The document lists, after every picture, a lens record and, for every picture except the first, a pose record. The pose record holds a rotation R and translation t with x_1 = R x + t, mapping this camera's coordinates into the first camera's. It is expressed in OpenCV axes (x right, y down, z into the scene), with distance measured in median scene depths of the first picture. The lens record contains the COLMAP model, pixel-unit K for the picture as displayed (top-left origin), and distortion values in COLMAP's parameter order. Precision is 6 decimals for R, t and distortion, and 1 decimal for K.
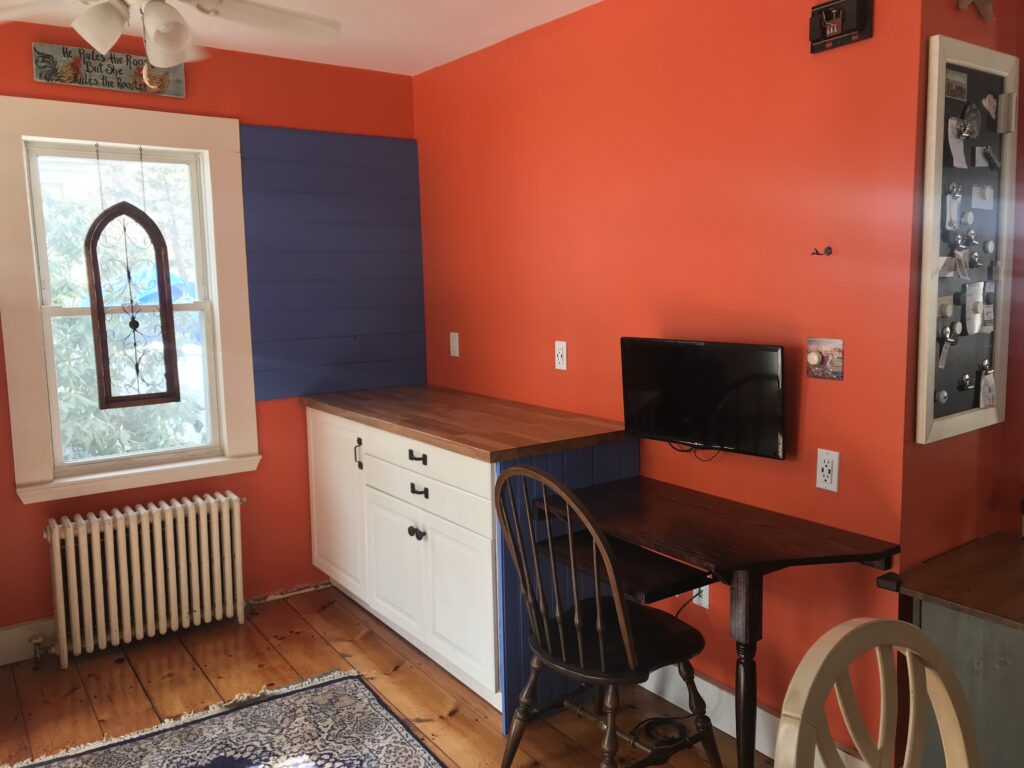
lens RADIAL K [[817.1, 0, 512.0], [0, 817.1, 384.0], [0, 0, 1]] dist [-0.002391, -0.006280]
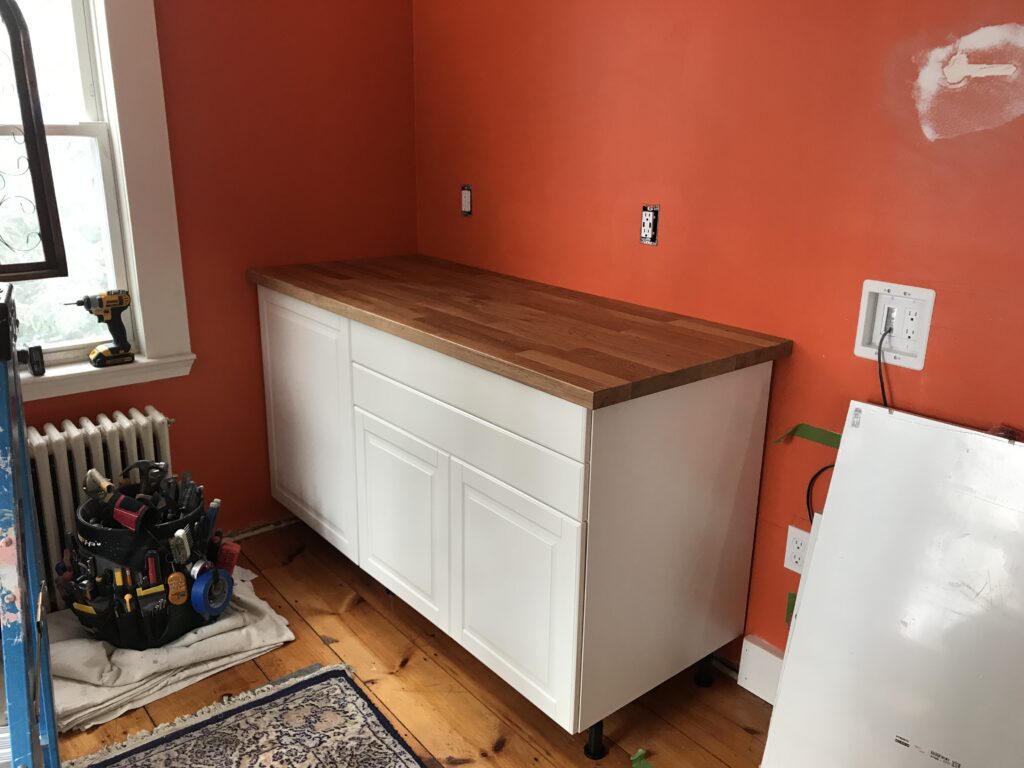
lens RADIAL K [[850.8, 0, 512.0], [0, 850.8, 384.0], [0, 0, 1]] dist [0.046586, -0.002227]
pose [[0.998274, 0.016430, 0.056380, -0.089957], [-0.025102, 0.987321, 0.156737, -0.012440], [-0.053090, -0.157882, 0.986030, 0.297237]]
